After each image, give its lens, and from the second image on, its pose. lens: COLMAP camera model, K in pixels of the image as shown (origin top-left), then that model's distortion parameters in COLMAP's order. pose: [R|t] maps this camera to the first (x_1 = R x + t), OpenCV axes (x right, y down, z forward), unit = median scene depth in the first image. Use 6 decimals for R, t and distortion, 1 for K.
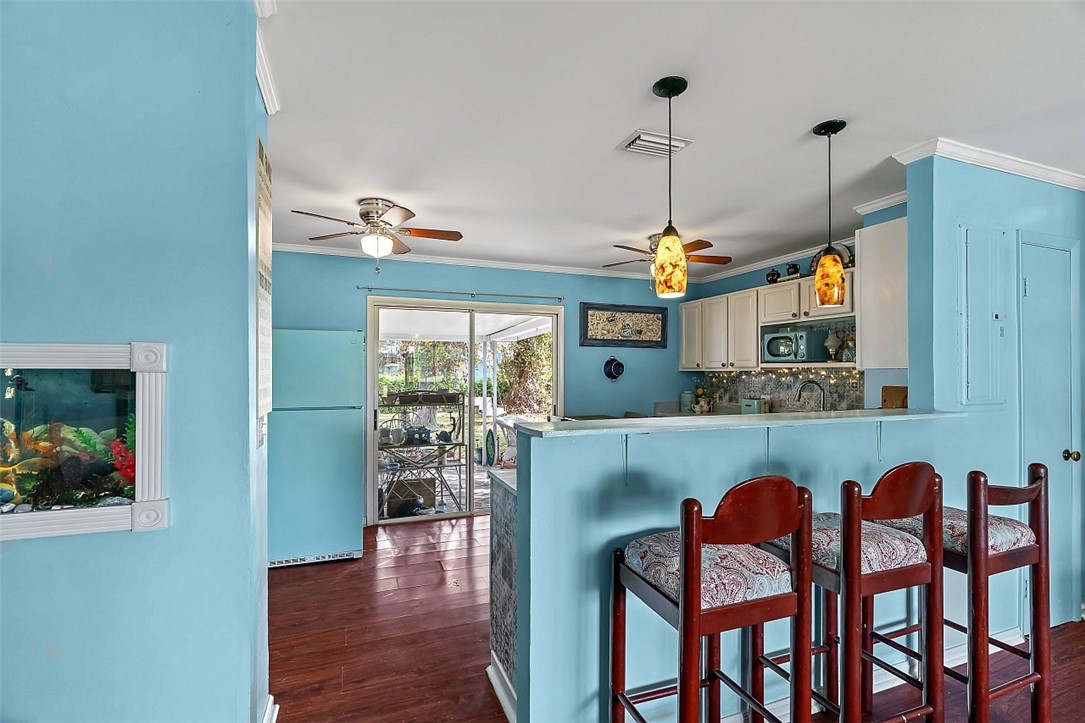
lens RADIAL K [[495.3, 0, 534.8], [0, 495.3, 360.5], [0, 0, 1]] dist [-0.001627, 0.000226]
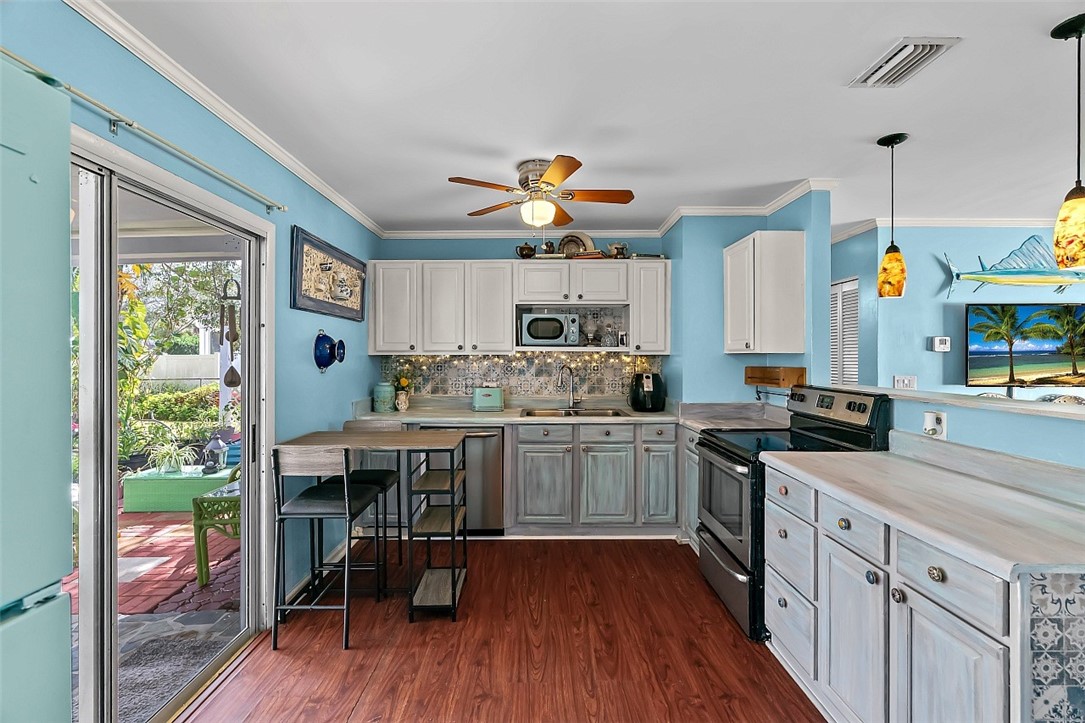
lens RADIAL K [[495.3, 0, 534.8], [0, 495.3, 360.5], [0, 0, 1]] dist [-0.001627, 0.000226]
pose [[0.357291, -0.007189, 0.933965, -0.353812], [-0.018672, 0.999716, 0.014838, 0.016883], [-0.933806, -0.022741, 0.357055, 0.636840]]
